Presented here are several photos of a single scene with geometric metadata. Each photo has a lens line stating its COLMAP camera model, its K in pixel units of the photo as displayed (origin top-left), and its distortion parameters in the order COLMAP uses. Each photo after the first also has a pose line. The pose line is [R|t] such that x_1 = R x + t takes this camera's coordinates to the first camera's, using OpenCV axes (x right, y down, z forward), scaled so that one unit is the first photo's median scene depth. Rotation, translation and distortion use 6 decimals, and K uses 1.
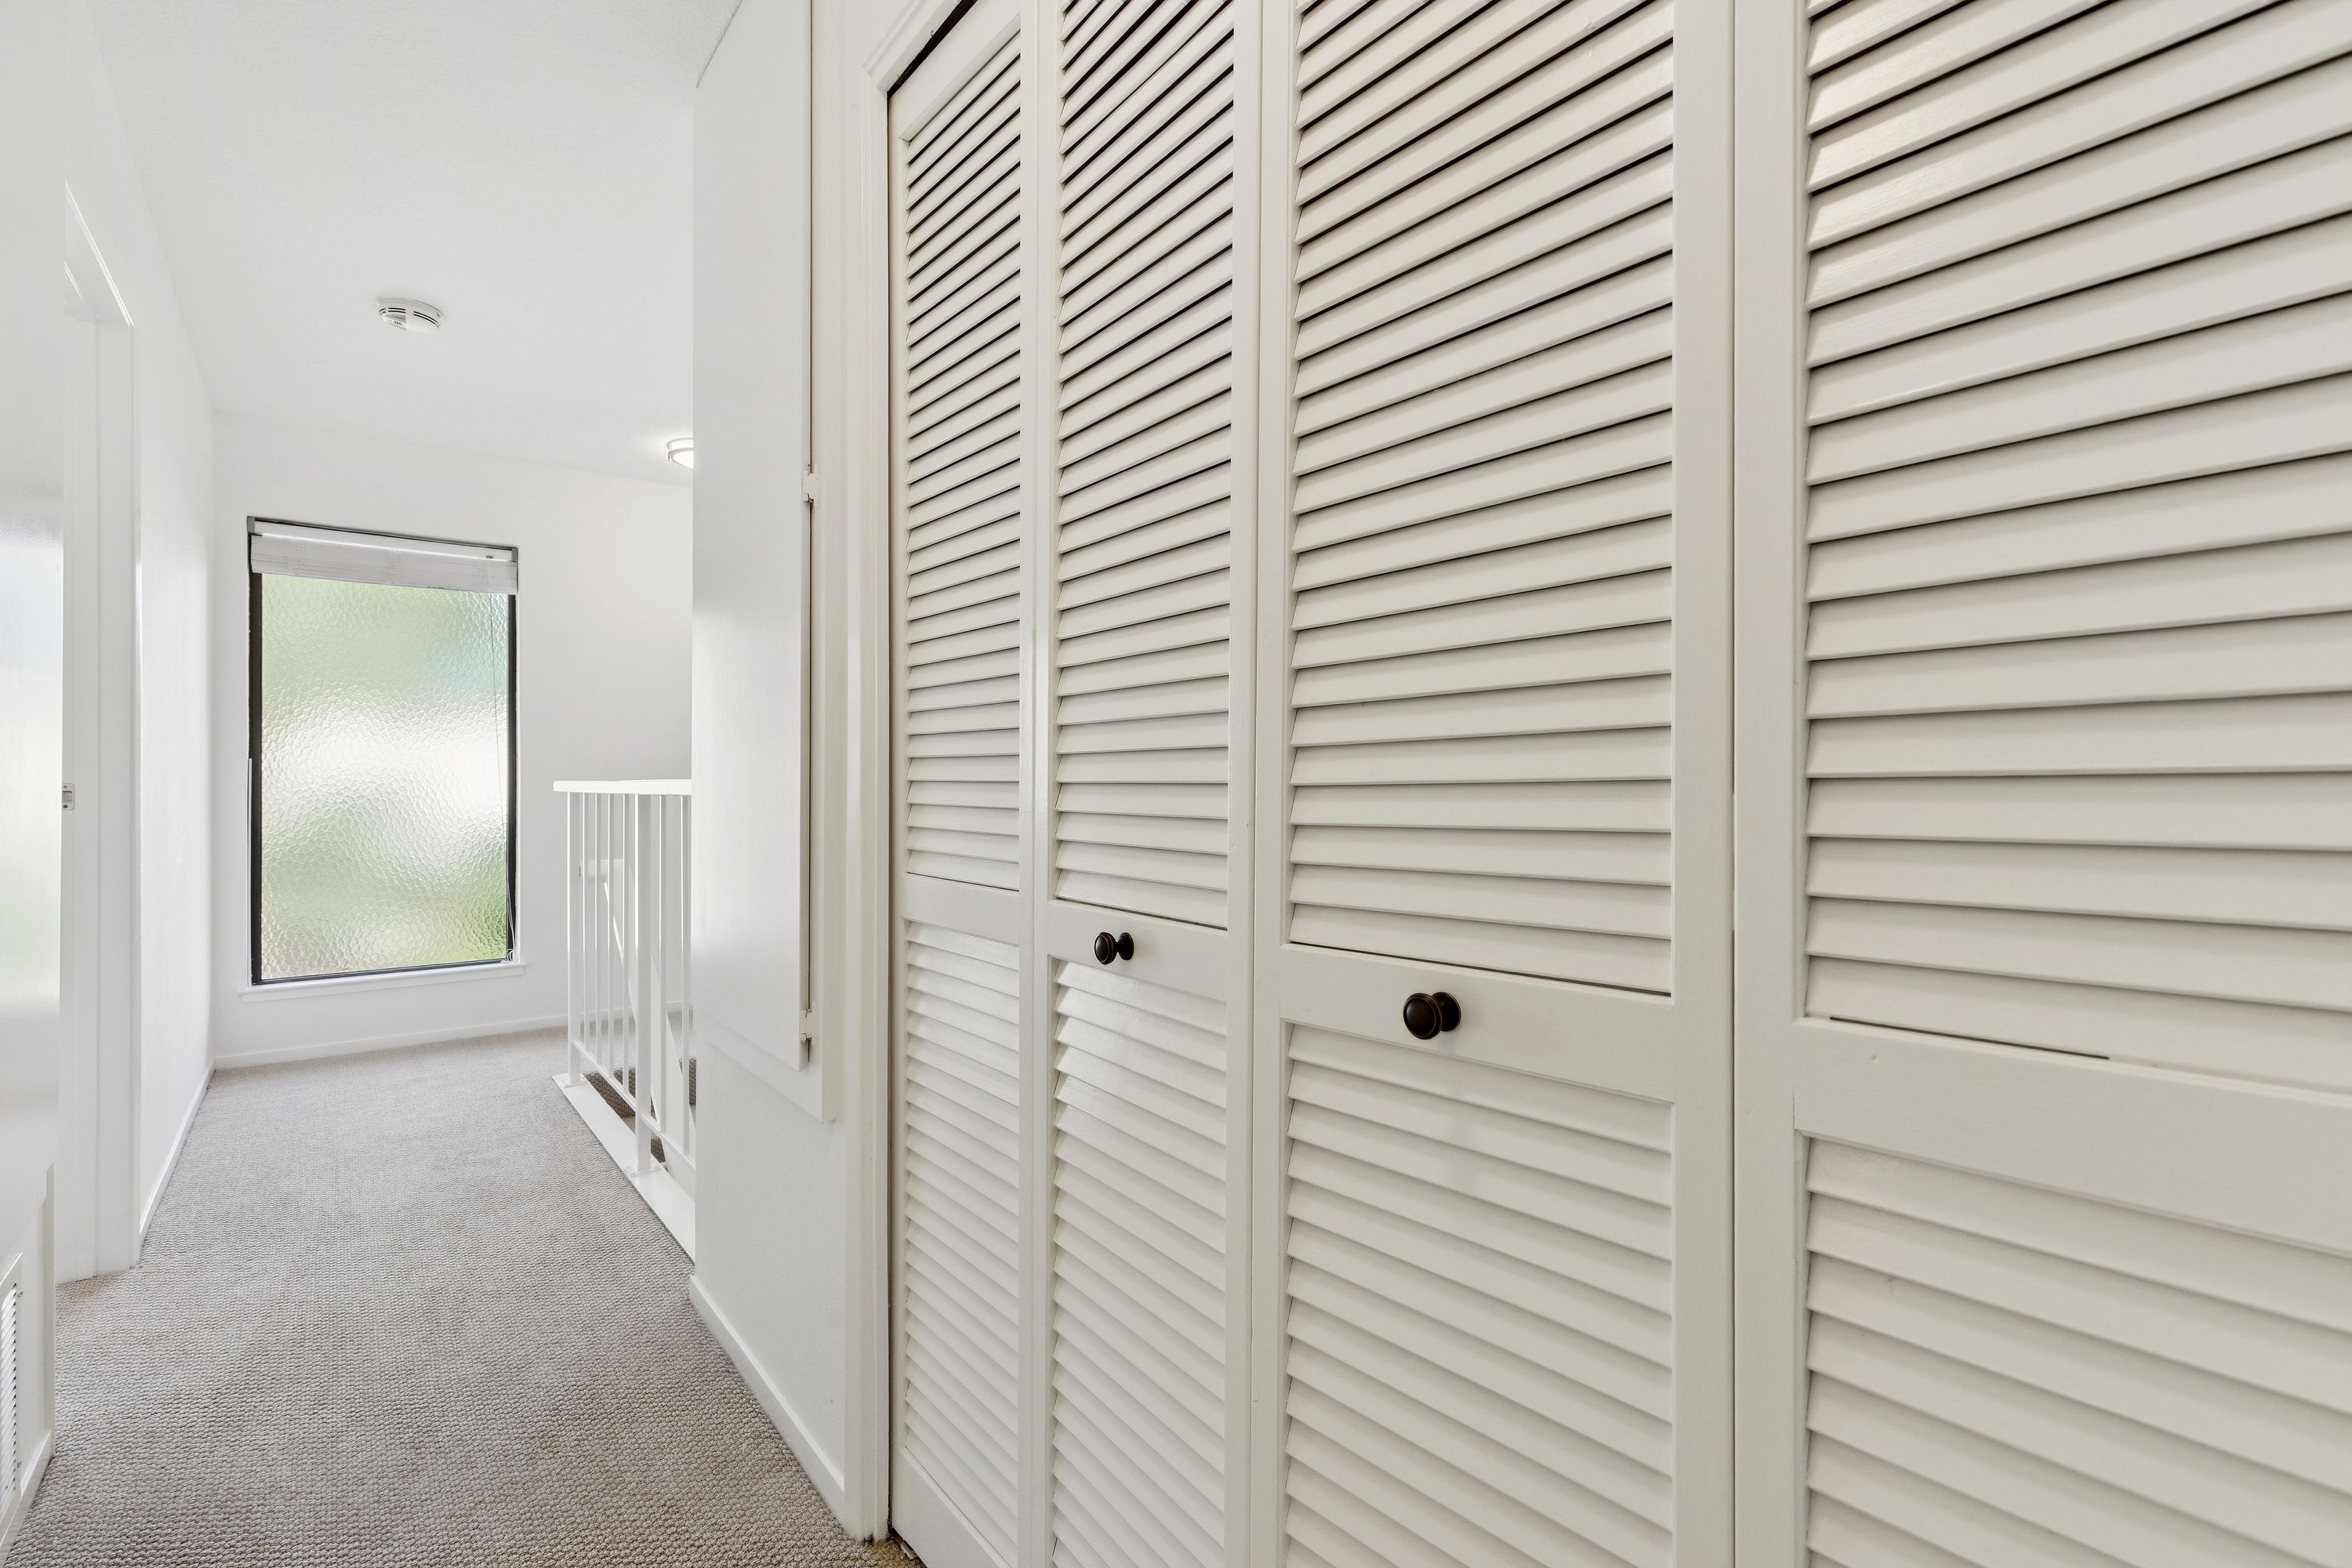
lens RADIAL K [[1051.8, 0, 1176.1], [0, 1051.8, 779.1], [0, 0, 1]] dist [0.003706, 0.000291]
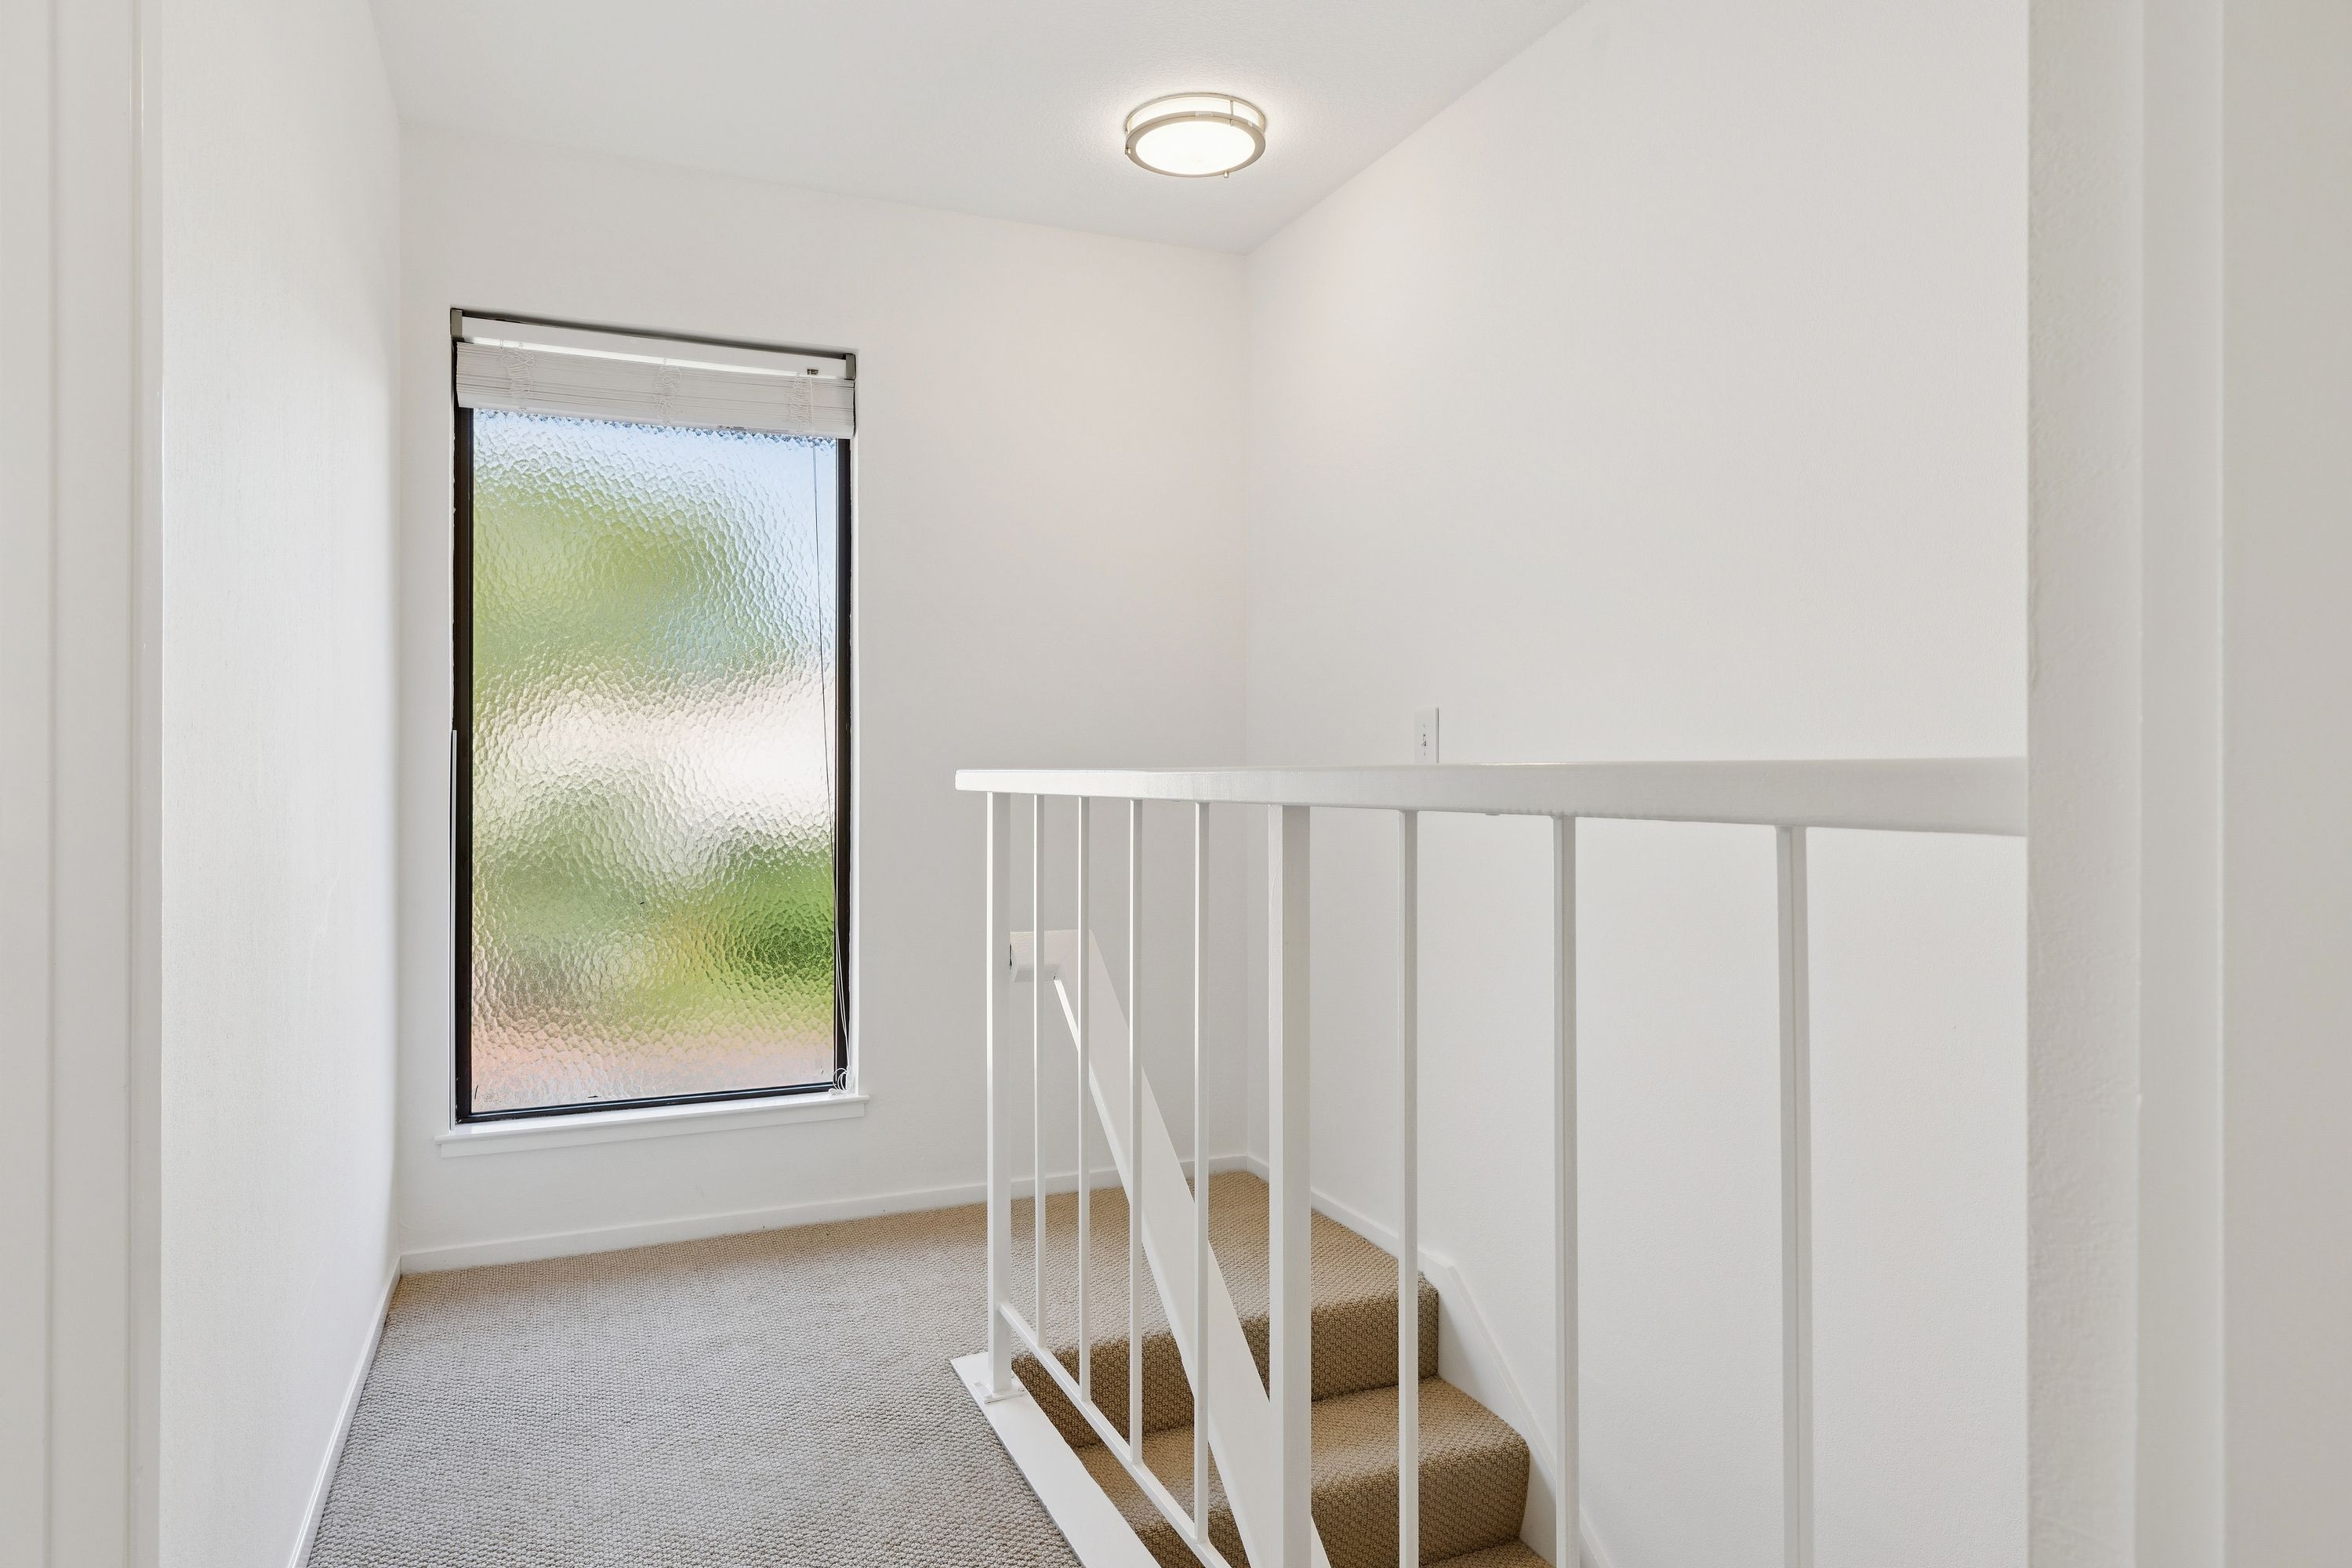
lens RADIAL K [[1405.1, 0, 1171.2], [0, 1405.1, 768.8], [0, 0, 1]] dist [0.004895, 0.001838]
pose [[0.965224, 0.001325, -0.261422, -0.296668], [-0.001241, 0.999999, 0.000486, 0.000832], [0.261422, -0.000145, 0.965224, 0.357489]]
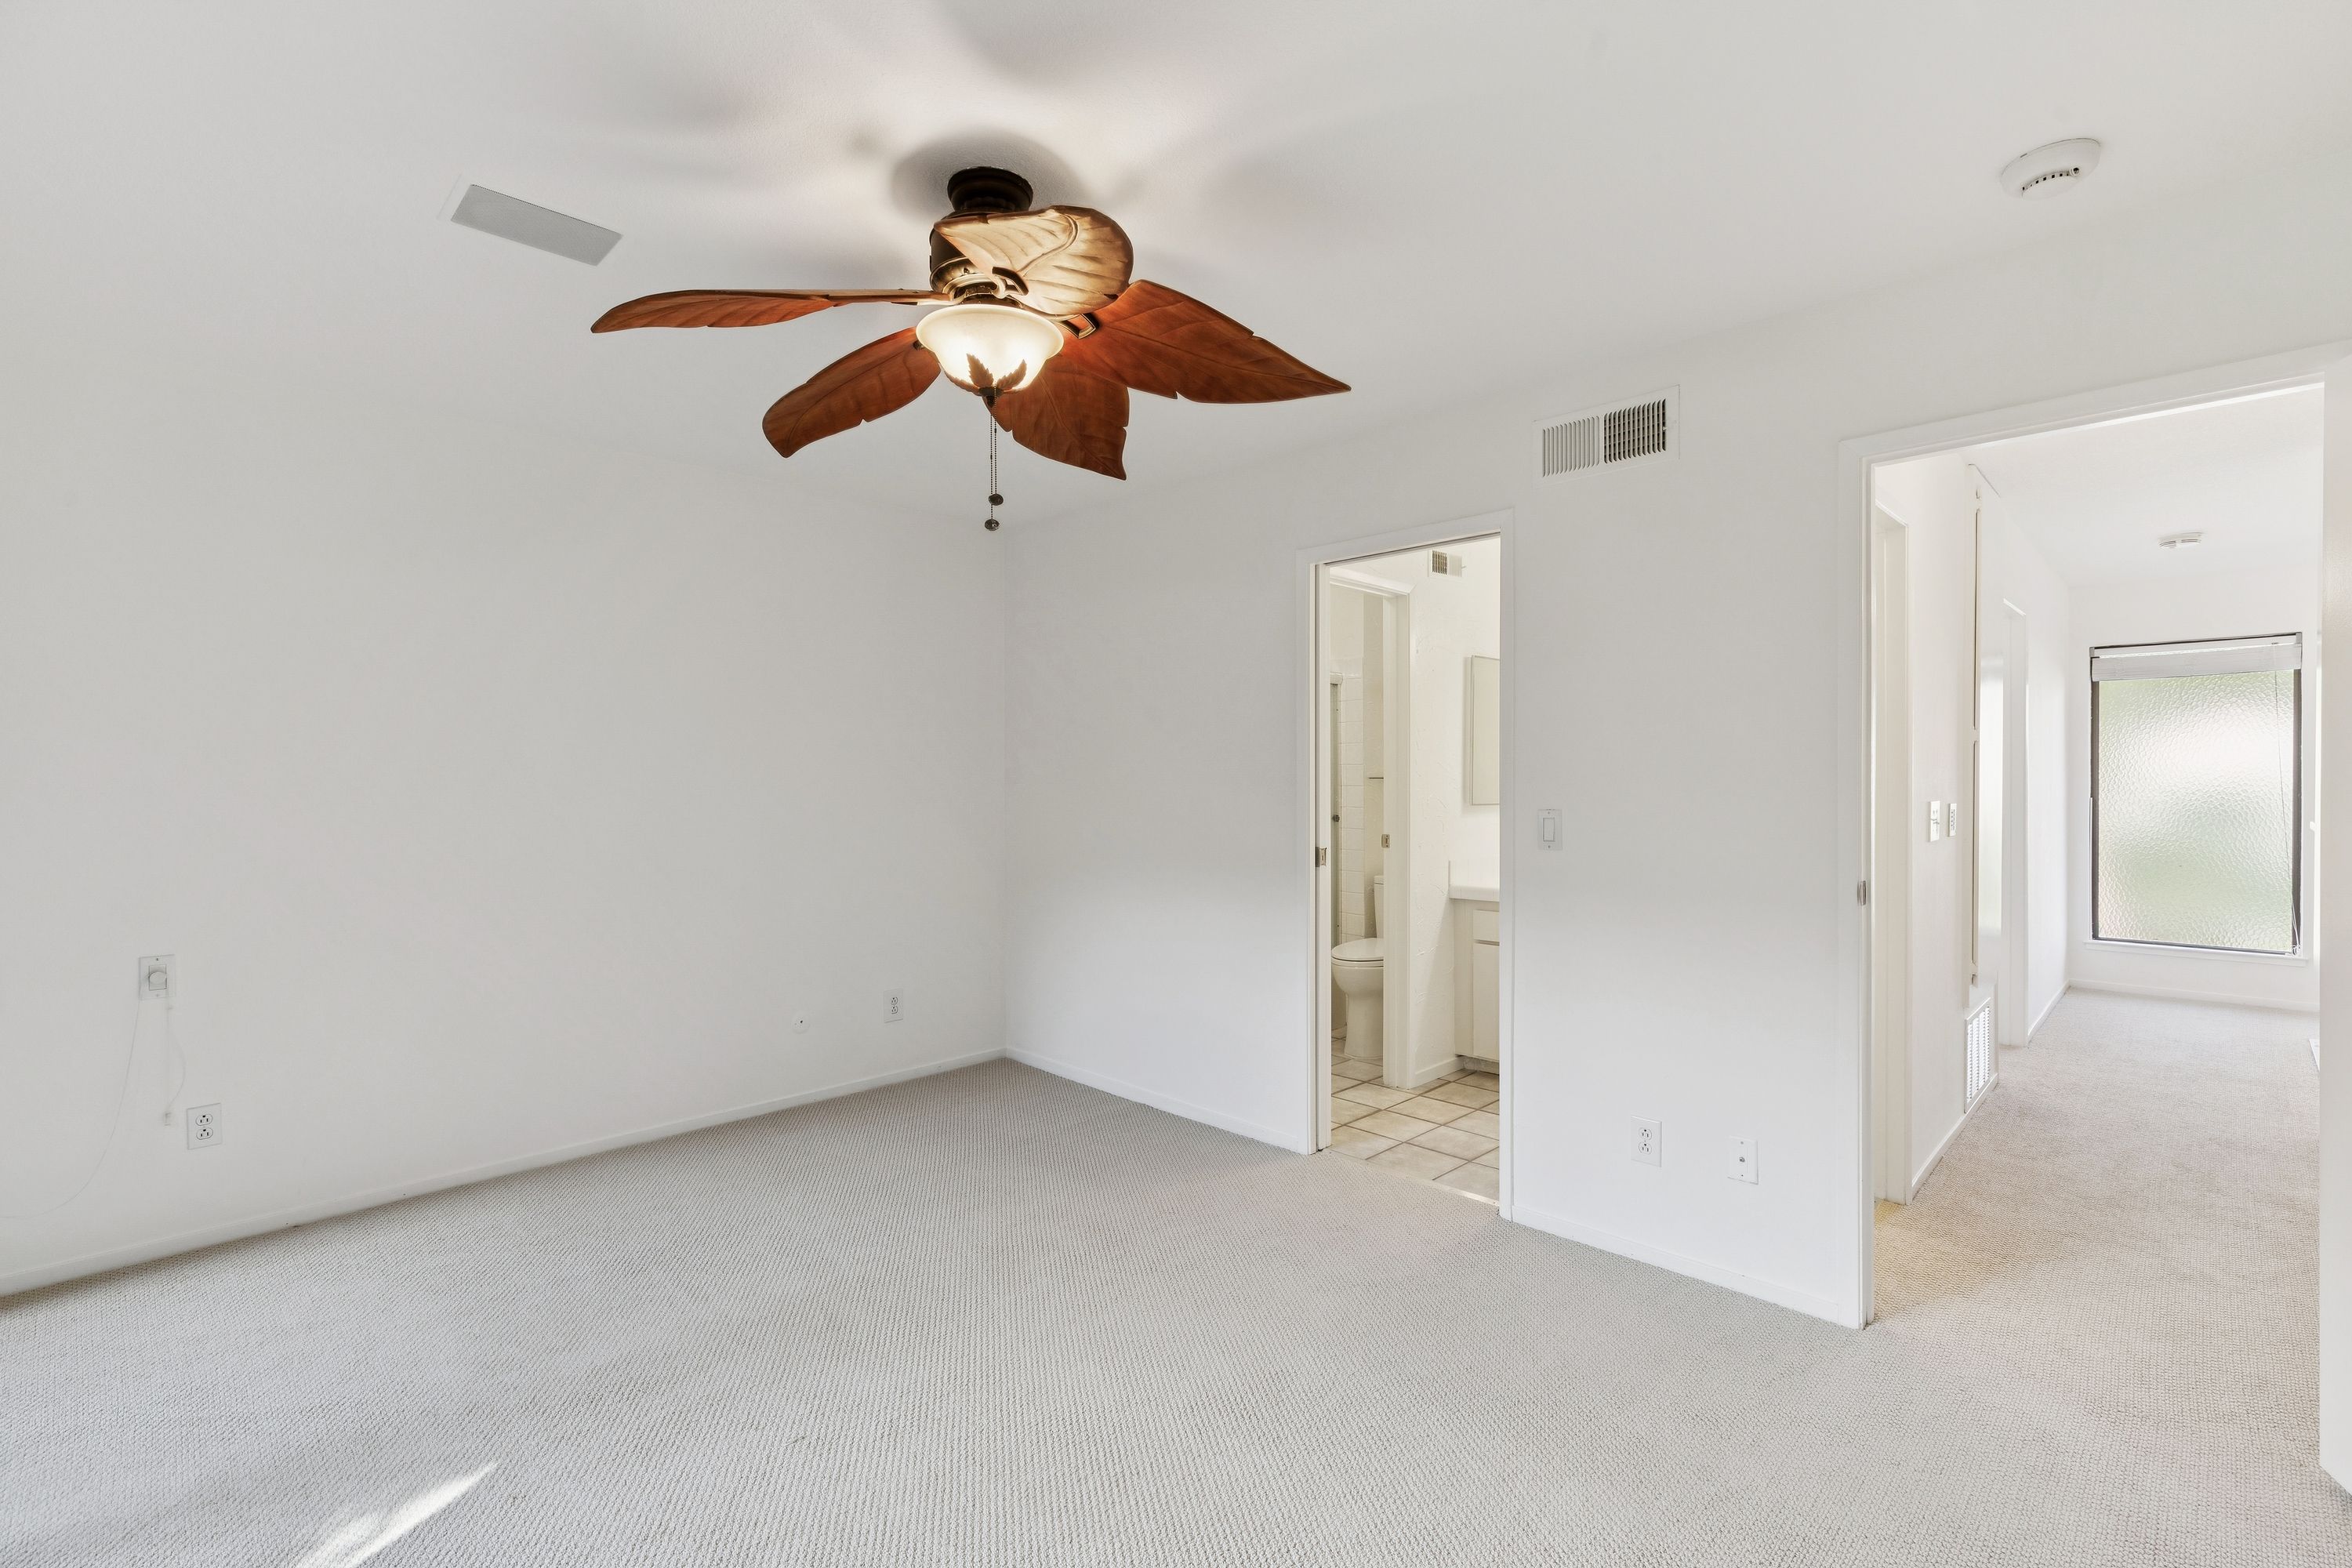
lens RADIAL K [[1051.8, 0, 1168.5], [0, 1051.8, 781.8], [0, 0, 1]] dist [0.003706, 0.000291]
pose [[0.126068, 0.003337, -0.992016, 0.526958], [-0.002899, 0.999991, 0.002996, -0.044209], [0.992017, 0.002498, 0.126076, -0.583112]]
